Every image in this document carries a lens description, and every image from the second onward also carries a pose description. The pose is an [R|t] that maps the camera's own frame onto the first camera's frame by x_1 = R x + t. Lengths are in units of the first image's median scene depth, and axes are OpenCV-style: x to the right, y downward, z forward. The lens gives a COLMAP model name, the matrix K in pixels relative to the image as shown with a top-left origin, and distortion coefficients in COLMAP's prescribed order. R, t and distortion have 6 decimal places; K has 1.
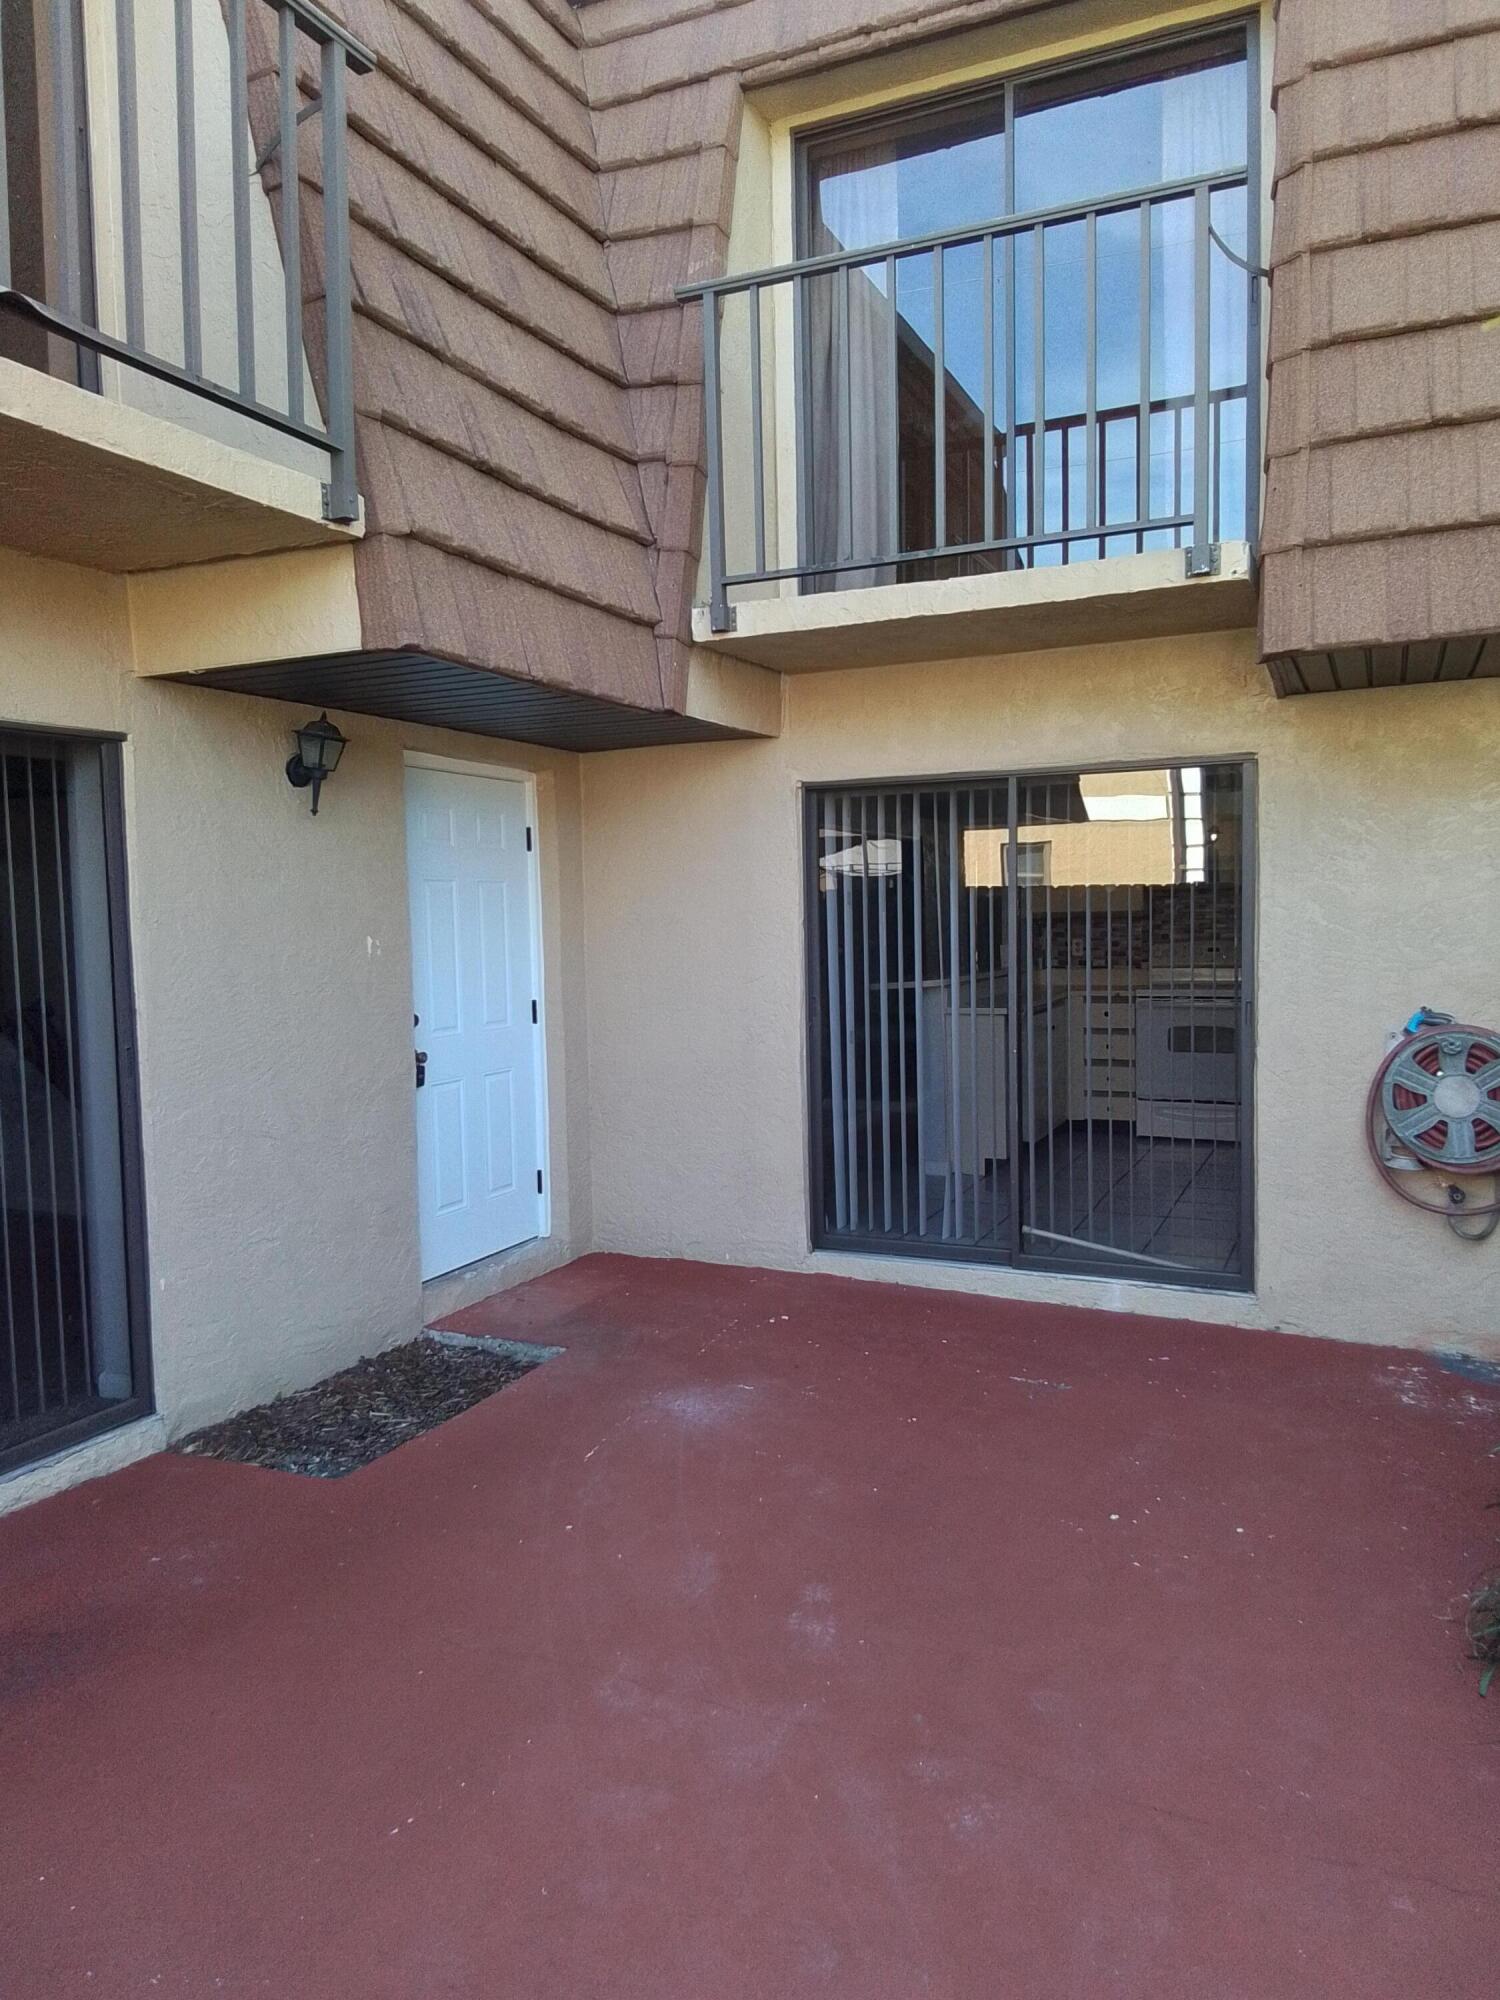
lens RADIAL K [[1407.3, 0, 756.8], [0, 1407.3, 995.3], [0, 0, 1]] dist [0.101602, -0.095607]
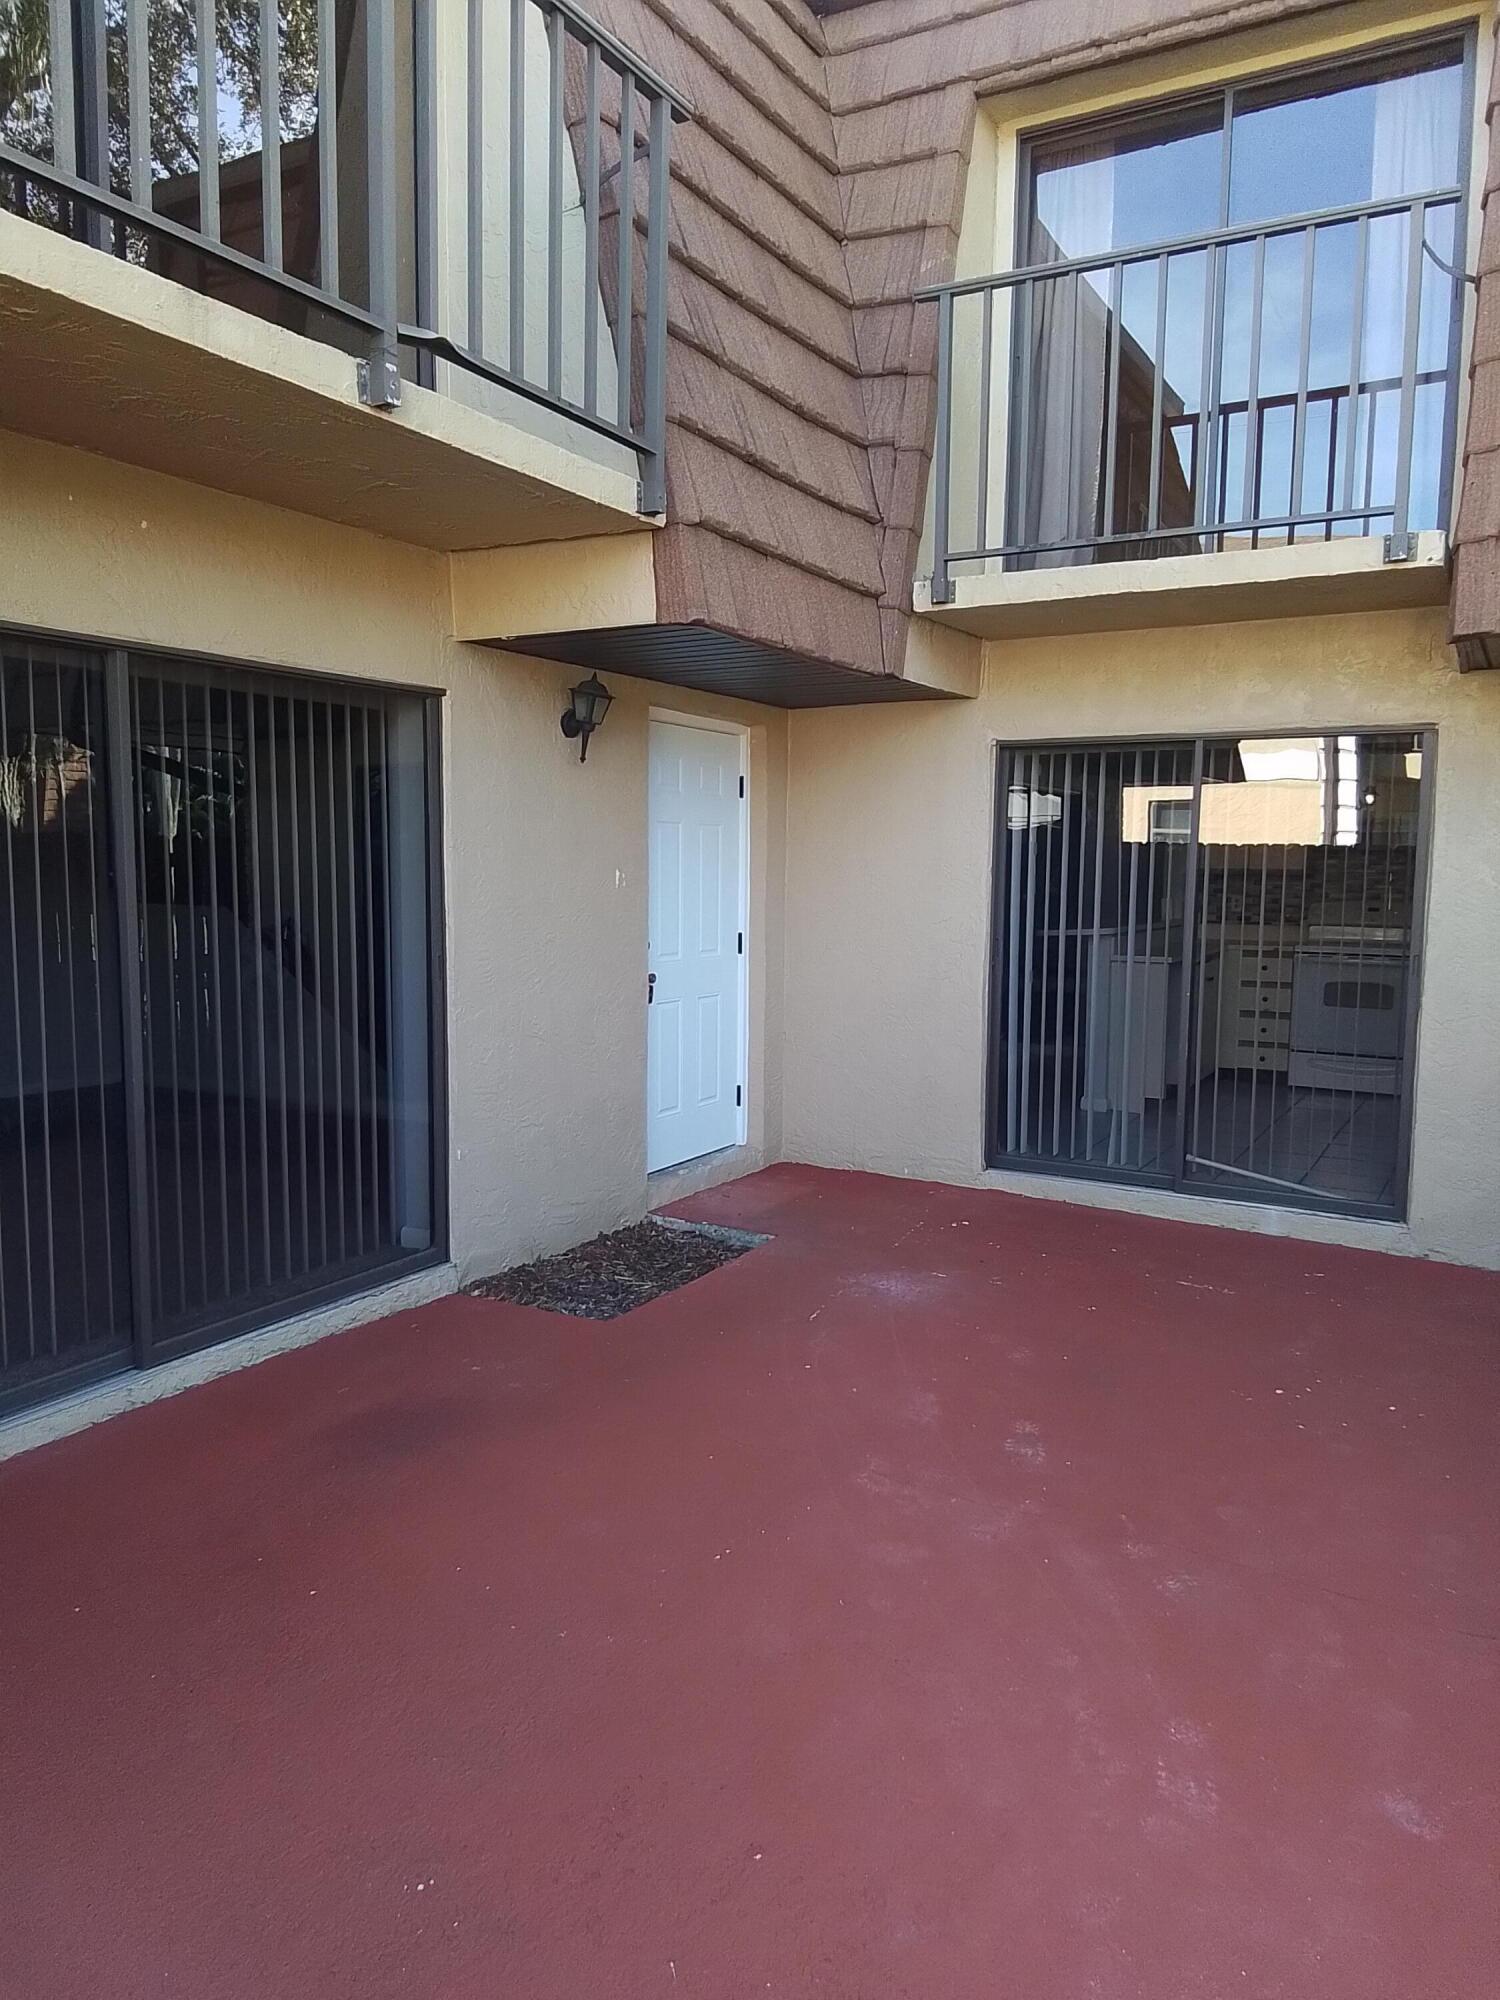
lens RADIAL K [[1407.3, 0, 756.8], [0, 1407.3, 995.3], [0, 0, 1]] dist [0.101602, -0.095607]
pose [[0.996073, 0.039692, -0.079138, -0.068159], [-0.036836, 0.998628, 0.037228, 0.013743], [0.080507, -0.034167, 0.996168, -0.129662]]
